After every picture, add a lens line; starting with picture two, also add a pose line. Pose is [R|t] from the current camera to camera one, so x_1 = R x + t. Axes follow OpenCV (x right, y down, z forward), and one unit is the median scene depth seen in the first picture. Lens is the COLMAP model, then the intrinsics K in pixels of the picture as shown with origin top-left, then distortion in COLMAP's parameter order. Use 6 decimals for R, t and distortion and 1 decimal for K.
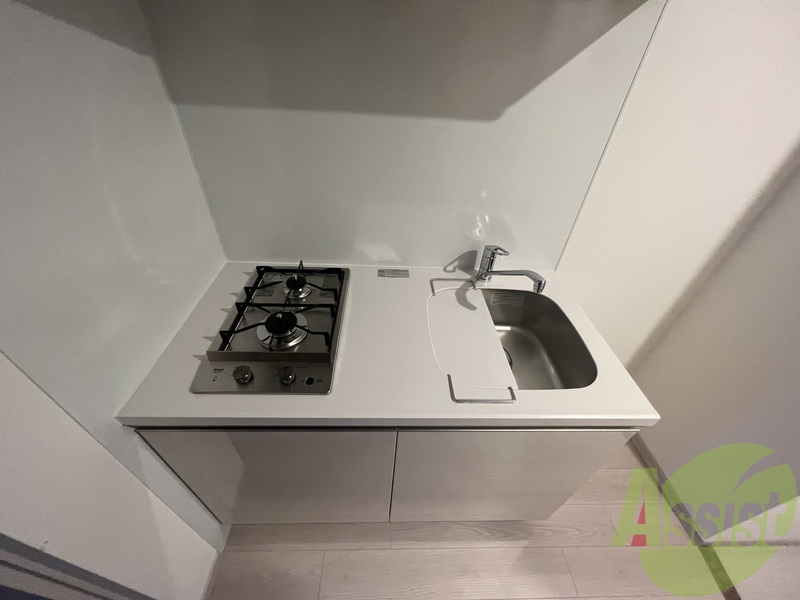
lens RADIAL K [[317.7, 0, 396.8], [0, 317.7, 299.9], [0, 0, 1]] dist [-0.000289, -0.000478]
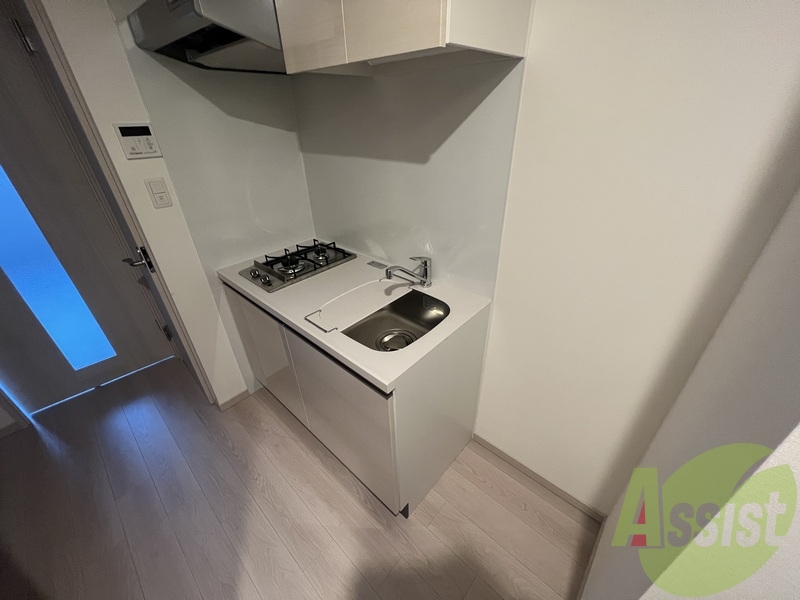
lens RADIAL K [[317.7, 0, 396.8], [0, 317.7, 299.9], [0, 0, 1]] dist [-0.000289, -0.000478]
pose [[0.719866, 0.290328, -0.630478, 1.092438], [-0.387753, 0.921581, -0.018350, 0.057479], [0.575709, 0.257679, 0.775991, -0.008698]]
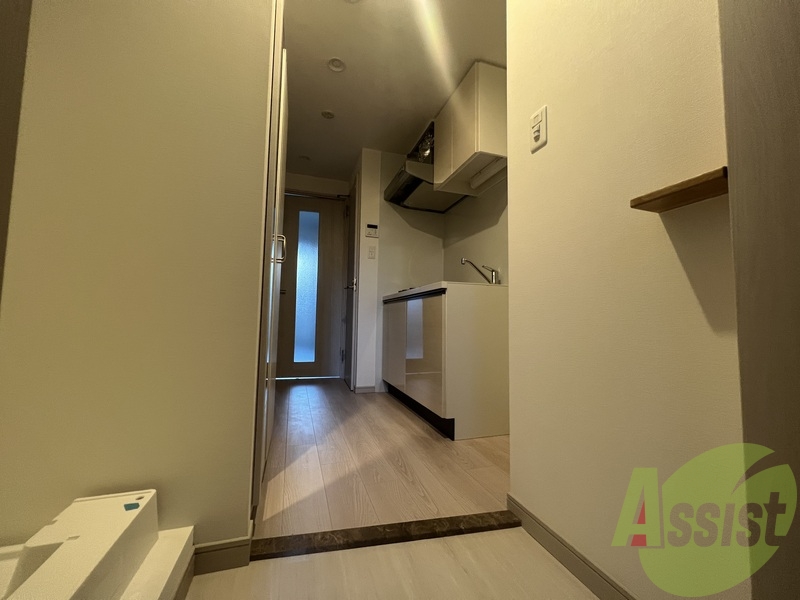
lens RADIAL K [[317.7, 0, 396.8], [0, 317.7, 299.9], [0, 0, 1]] dist [-0.000289, -0.000478]
pose [[0.288168, -0.106776, -0.951608, 2.118352], [-0.606193, 0.748944, -0.267604, 0.936637], [0.741275, 0.653974, 0.151095, 0.345170]]
